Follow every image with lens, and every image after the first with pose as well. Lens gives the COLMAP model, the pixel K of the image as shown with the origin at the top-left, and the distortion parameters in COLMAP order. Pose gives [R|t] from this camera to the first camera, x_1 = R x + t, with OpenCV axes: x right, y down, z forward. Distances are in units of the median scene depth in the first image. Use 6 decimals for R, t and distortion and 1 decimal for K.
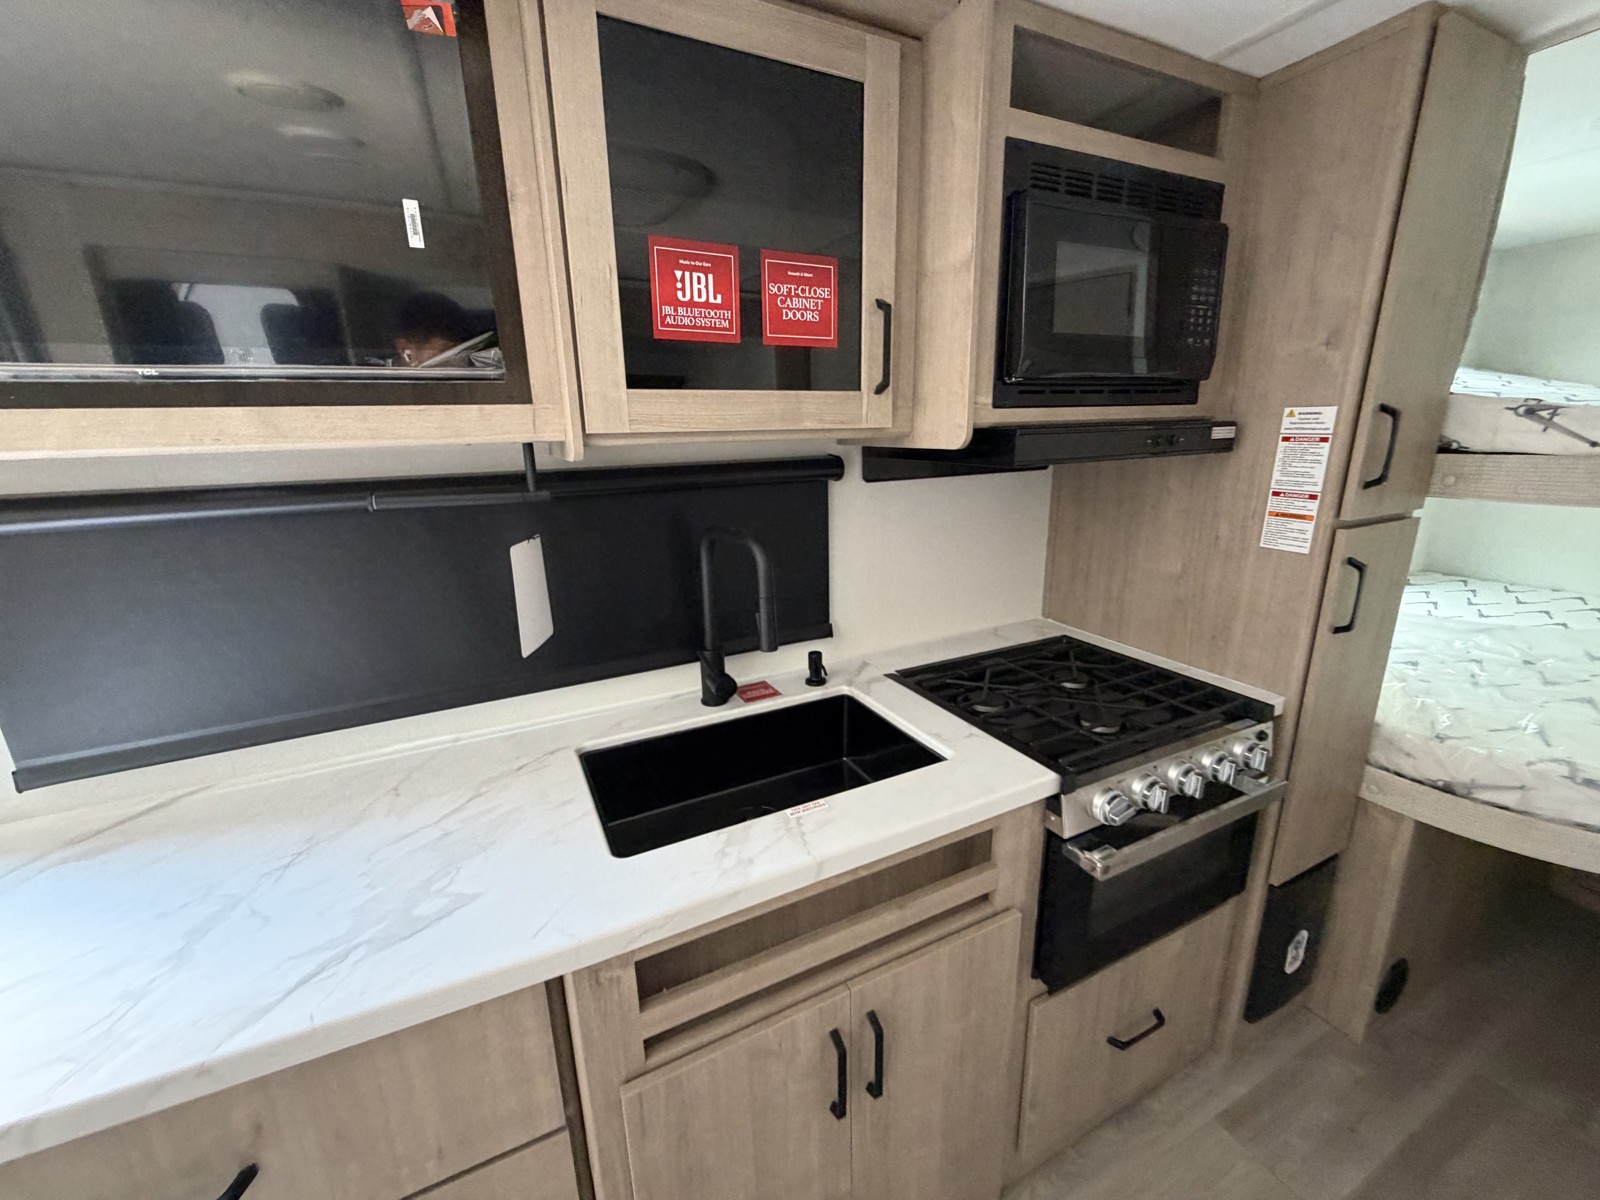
lens RADIAL K [[638.8, 0, 798.5], [0, 638.8, 599.8], [0, 0, 1]] dist [-0.000687, 0.000559]
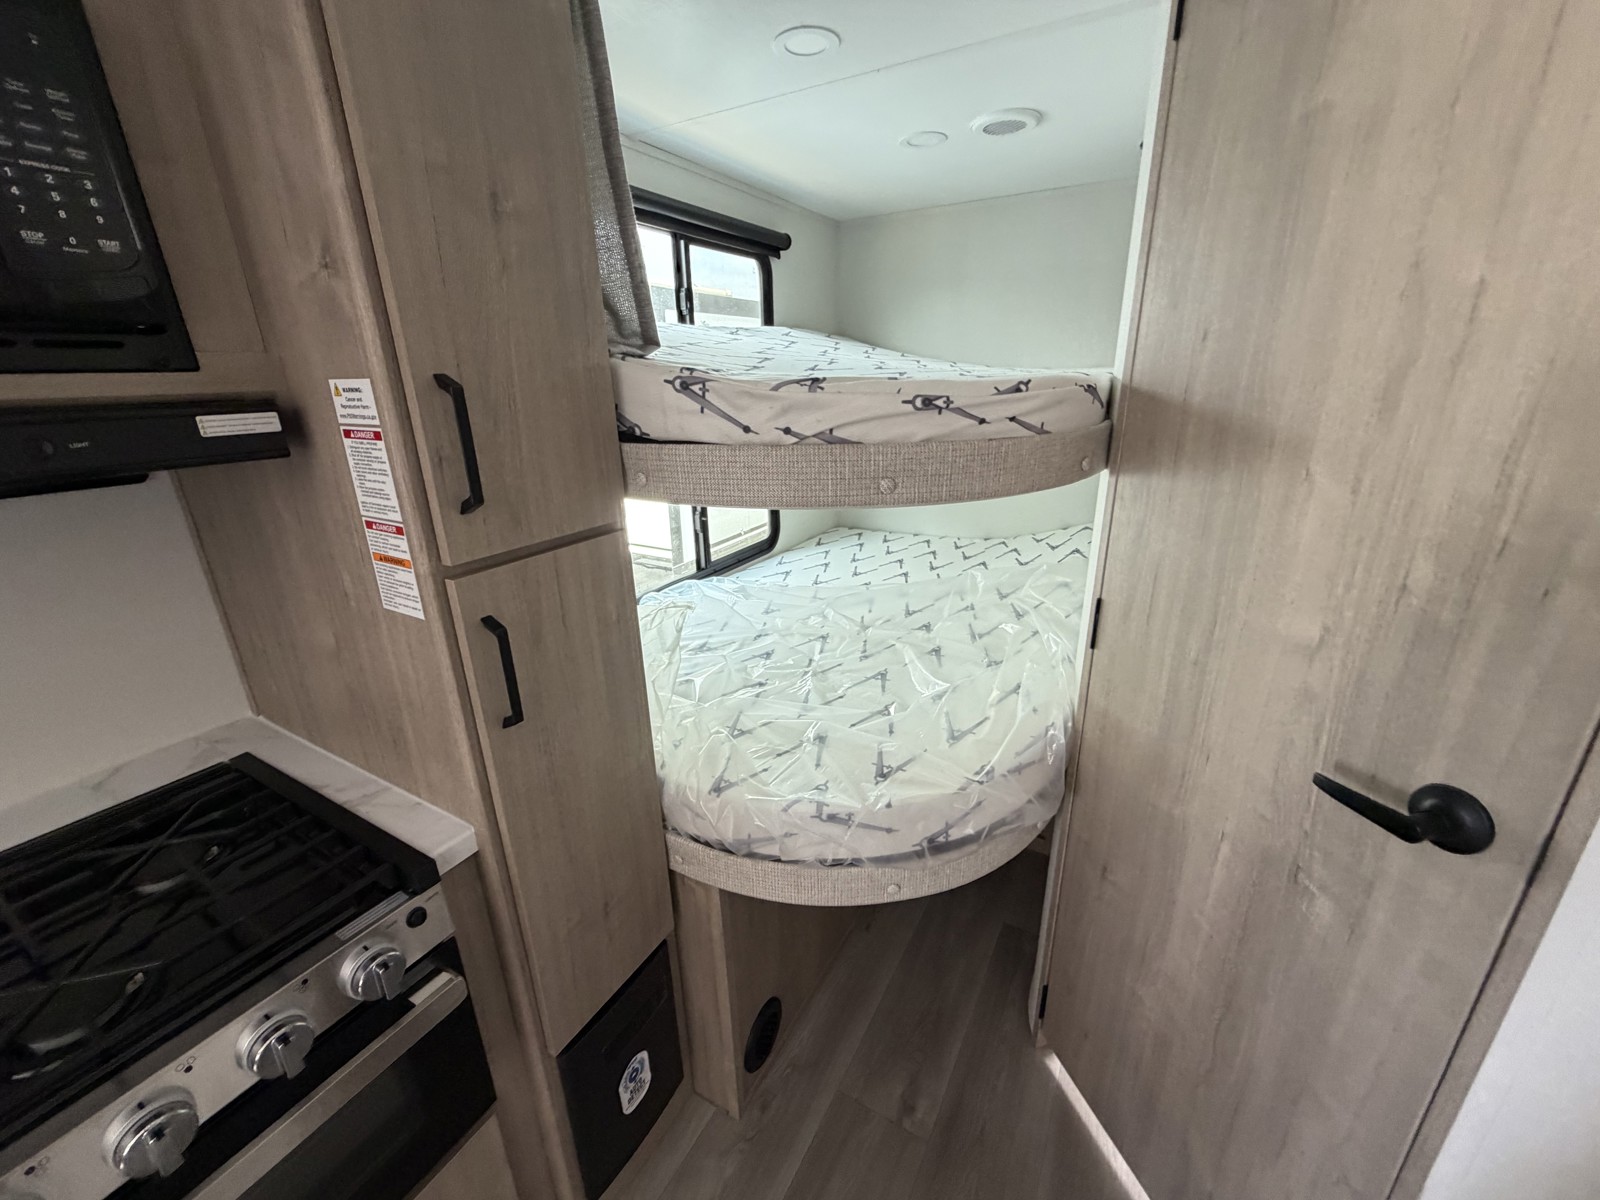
lens RADIAL K [[638.8, 0, 798.5], [0, 638.8, 599.8], [0, 0, 1]] dist [-0.000687, 0.000559]
pose [[0.832510, -0.180695, 0.523714, 0.776890], [0.148289, 0.983502, 0.103609, -0.101455], [-0.533795, -0.008594, 0.845570, 0.283120]]
